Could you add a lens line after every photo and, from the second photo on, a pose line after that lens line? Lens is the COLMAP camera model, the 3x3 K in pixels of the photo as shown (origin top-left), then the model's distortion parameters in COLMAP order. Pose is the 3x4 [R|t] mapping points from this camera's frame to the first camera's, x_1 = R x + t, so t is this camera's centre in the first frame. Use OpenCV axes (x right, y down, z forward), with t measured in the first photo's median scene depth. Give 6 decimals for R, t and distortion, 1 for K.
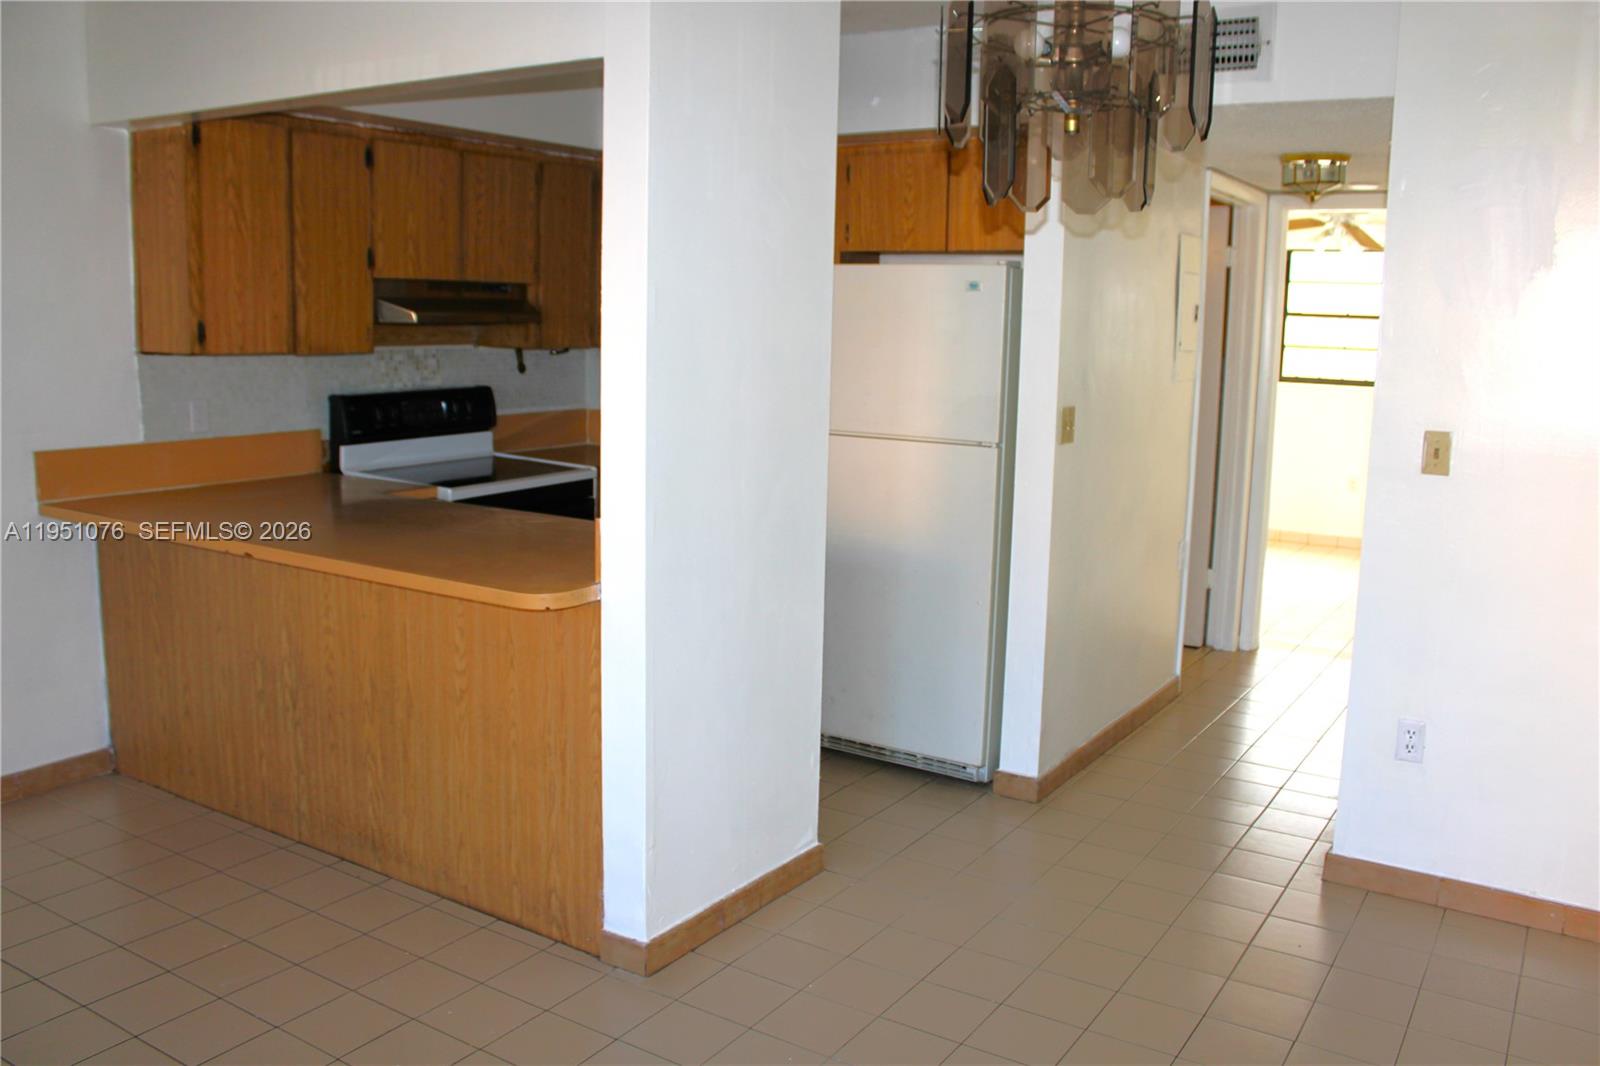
lens RADIAL K [[1343.6, 0, 800.0], [0, 1343.6, 533.0], [0, 0, 1]] dist [-0.261040, -0.001203]
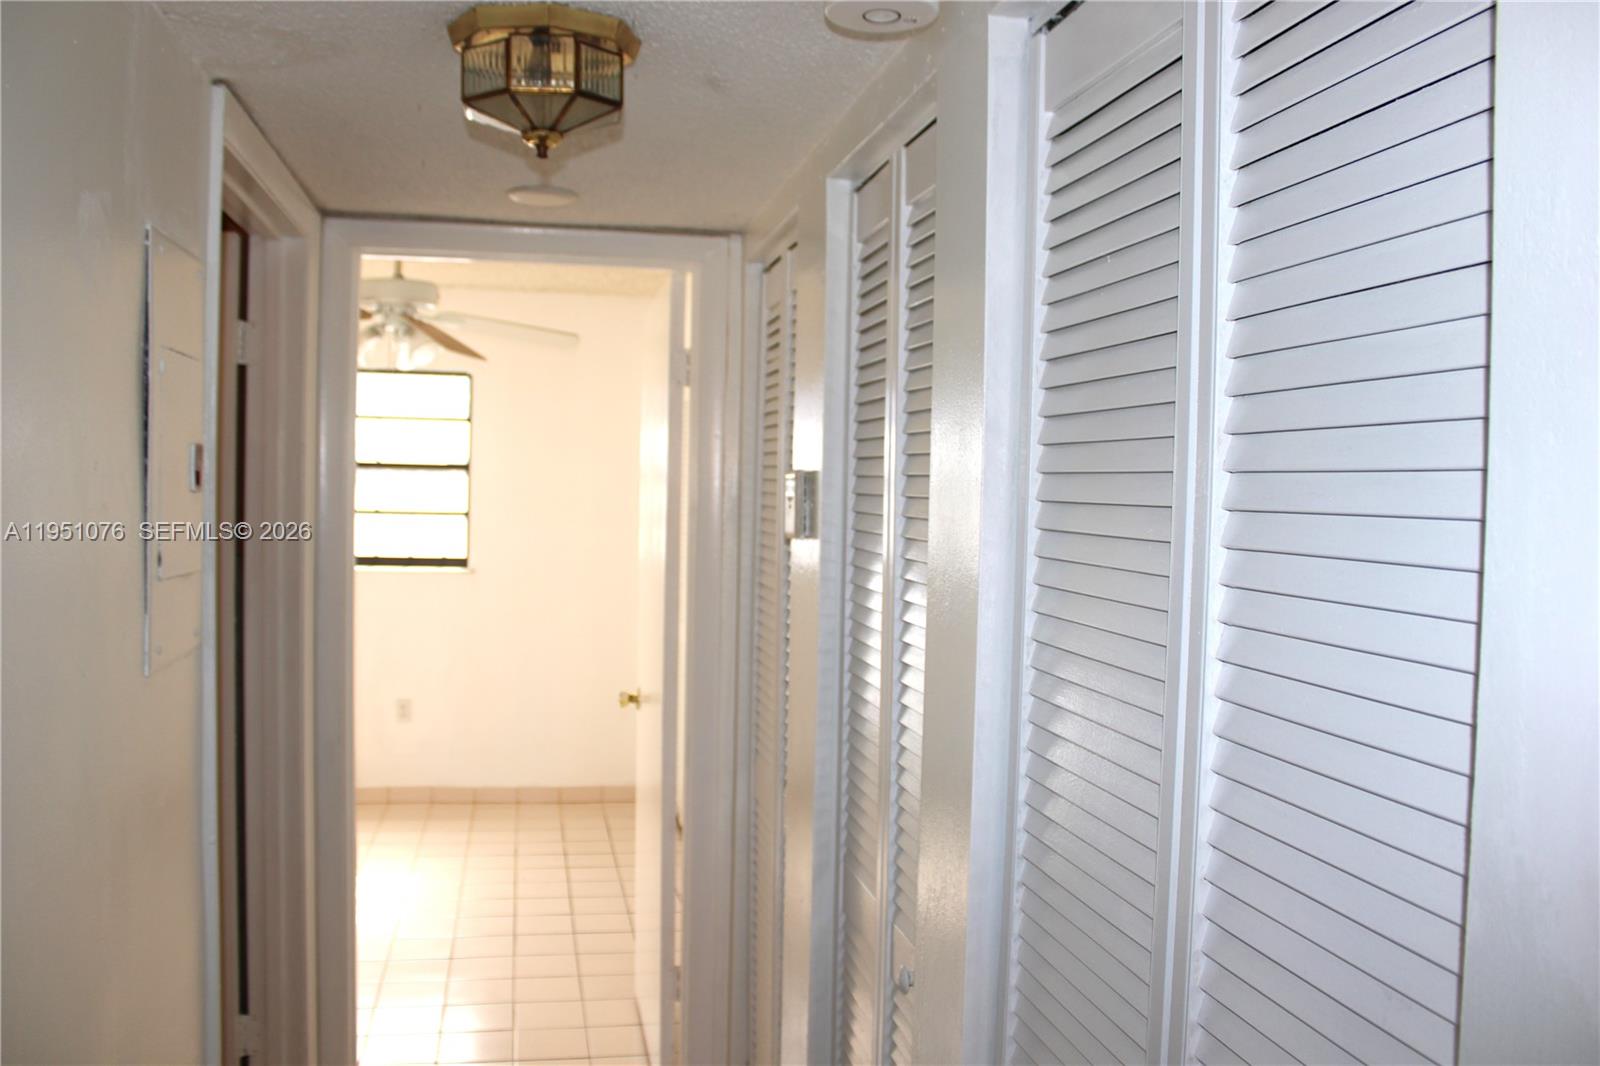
lens RADIAL K [[1344.3, 0, 800.0], [0, 1344.3, 533.0], [0, 0, 1]] dist [-0.164594, 0.196125]
pose [[0.723307, -0.027673, 0.689971, 0.134861], [0.103540, 0.992247, -0.068745, -0.083750], [-0.682720, 0.121164, 0.720565, 0.484366]]
